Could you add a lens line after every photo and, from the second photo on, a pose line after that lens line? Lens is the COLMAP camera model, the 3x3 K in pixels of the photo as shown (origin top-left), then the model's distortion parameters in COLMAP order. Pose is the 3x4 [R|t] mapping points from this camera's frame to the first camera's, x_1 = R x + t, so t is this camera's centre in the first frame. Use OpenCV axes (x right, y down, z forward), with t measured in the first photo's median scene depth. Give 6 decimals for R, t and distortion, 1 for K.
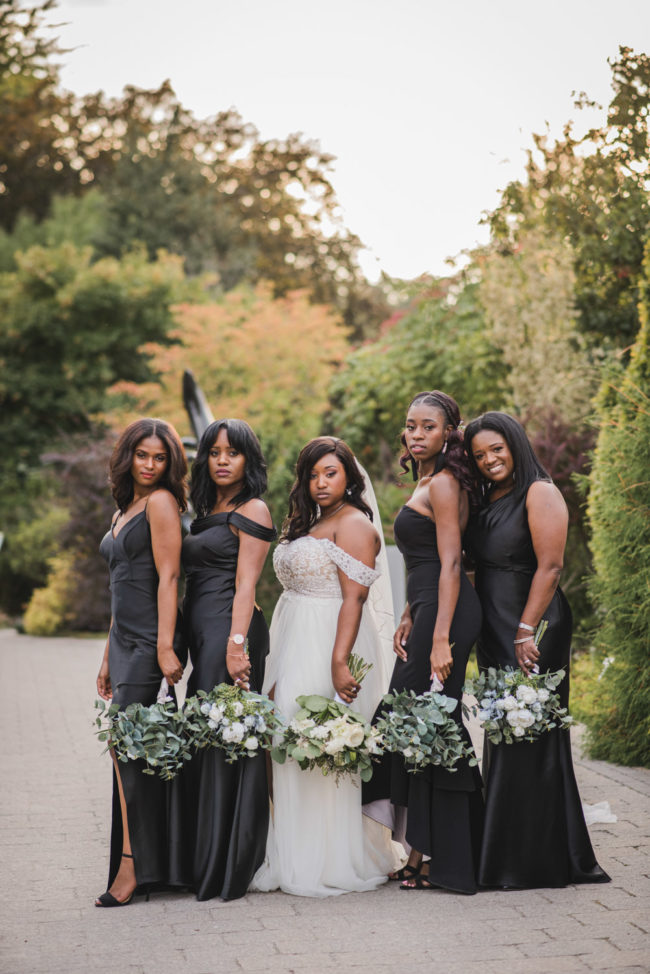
lens RADIAL K [[2326.2, 0, 325.0], [0, 2326.2, 487.0], [0, 0, 1]] dist [-0.027942, 1.269886]
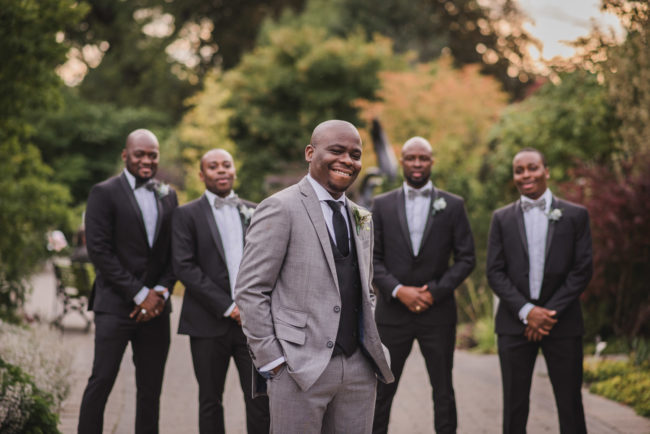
lens RADIAL K [[1552.4, 0, 312.0], [0, 1552.4, 216.7], [0, 0, 1]] dist [-0.027942, 1.269886]
pose [[0.991233, 0.042067, -0.125249, 0.016670], [-0.041216, 0.999106, 0.009375, -0.000732], [0.125531, -0.004130, 0.992081, 0.114133]]
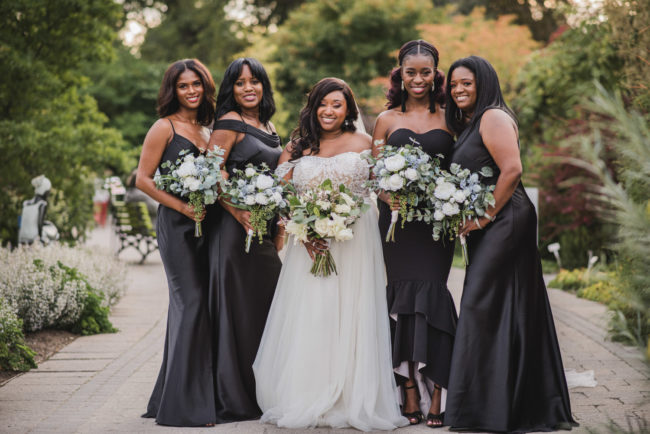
lens RADIAL K [[1552.4, 0, 312.0], [0, 1552.4, 216.7], [0, 0, 1]] dist [-0.027942, 1.269886]
pose [[0.985740, 0.028396, -0.165863, 0.041707], [-0.022567, 0.999063, 0.036925, 0.008309], [0.166756, -0.032655, 0.985457, 0.049221]]
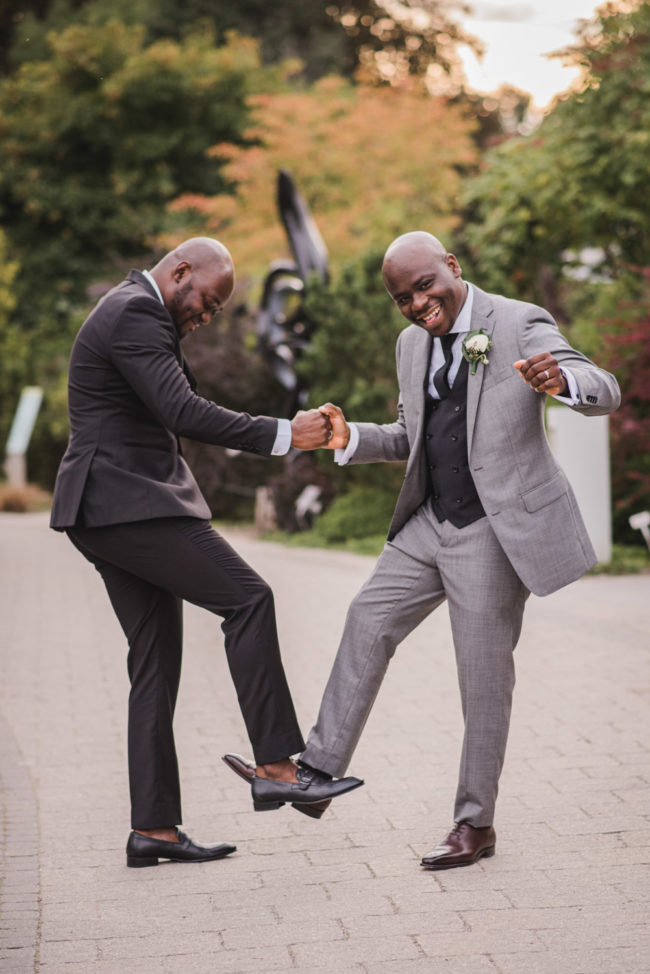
lens RADIAL K [[2520.5, 0, 325.9], [0, 2520.5, 551.2], [0, 0, 1]] dist [0.054368, 0.248650]
pose [[0.999638, -0.007205, -0.025904, -0.023703], [0.009437, 0.996155, 0.087096, 0.001288], [0.025177, -0.087309, 0.995863, 0.172091]]
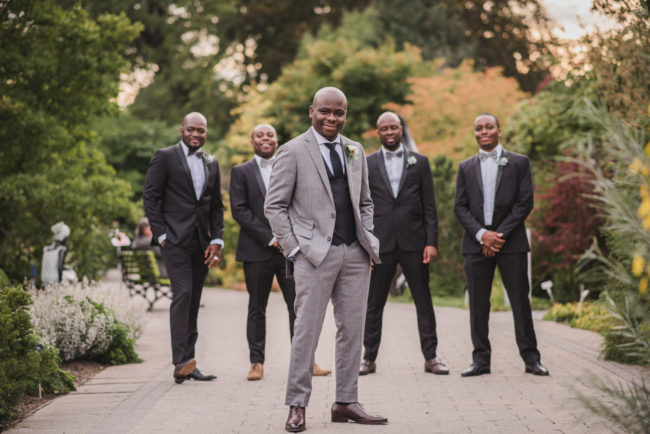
lens RADIAL K [[1552.4, 0, 312.0], [0, 1552.4, 216.7], [0, 0, 1]] dist [-0.027942, 1.269886]
pose [[0.987202, 0.003891, -0.159426, 0.040797], [-0.004083, 0.999991, -0.000873, 0.014366], [0.159422, 0.001513, 0.987209, 0.016831]]
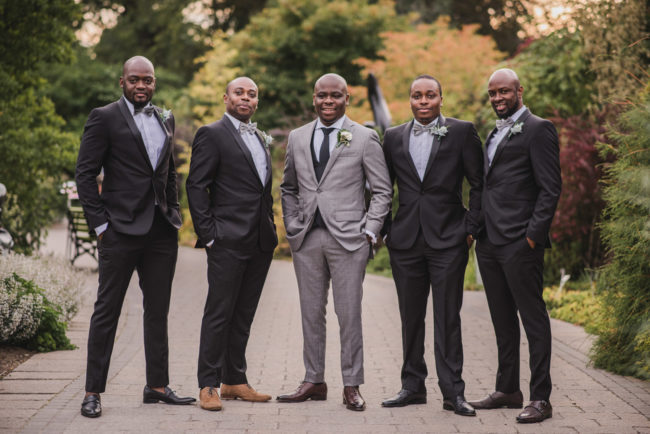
lens RADIAL K [[1552.4, 0, 312.0], [0, 1552.4, 216.7], [0, 0, 1]] dist [-0.027942, 1.269886]
pose [[0.989644, 0.046922, -0.135657, 0.033743], [-0.042883, 0.998550, 0.032541, 0.006636], [0.136987, -0.026387, 0.990221, 0.067416]]
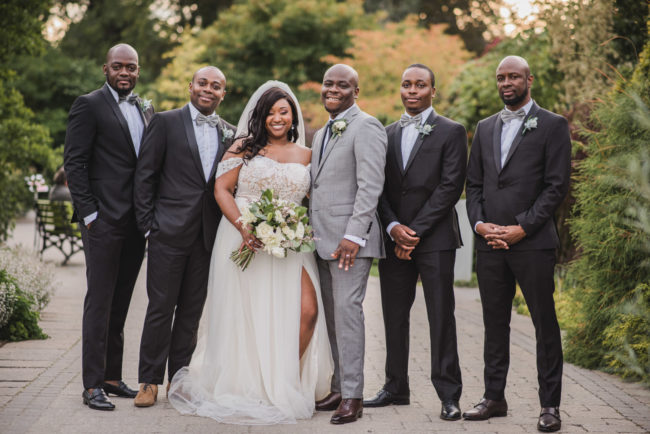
lens RADIAL K [[1552.4, 0, 312.0], [0, 1552.4, 216.7], [0, 0, 1]] dist [-0.027942, 1.269886]
pose [[0.991971, 0.059016, -0.111851, 0.031641], [-0.055730, 0.997924, 0.032281, 0.008118], [0.113524, -0.025788, 0.993201, 0.064132]]
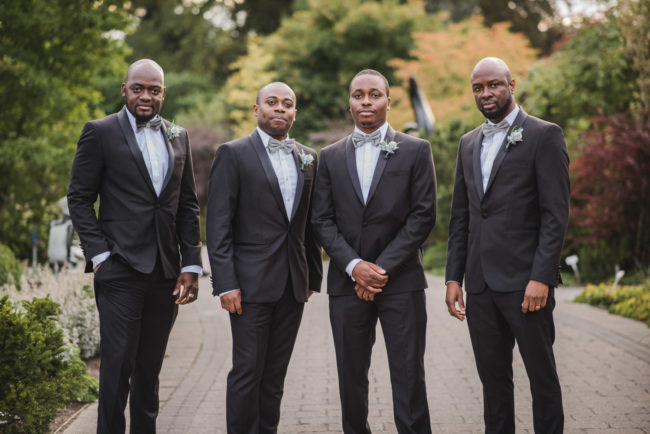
lens RADIAL K [[1552.4, 0, 312.0], [0, 1552.4, 216.7], [0, 0, 1]] dist [-0.027942, 1.269886]
pose [[0.988922, 0.019521, -0.147144, 0.020358], [-0.014456, 0.999268, 0.035410, 0.002849], [0.147728, -0.032891, 0.988481, 0.046820]]
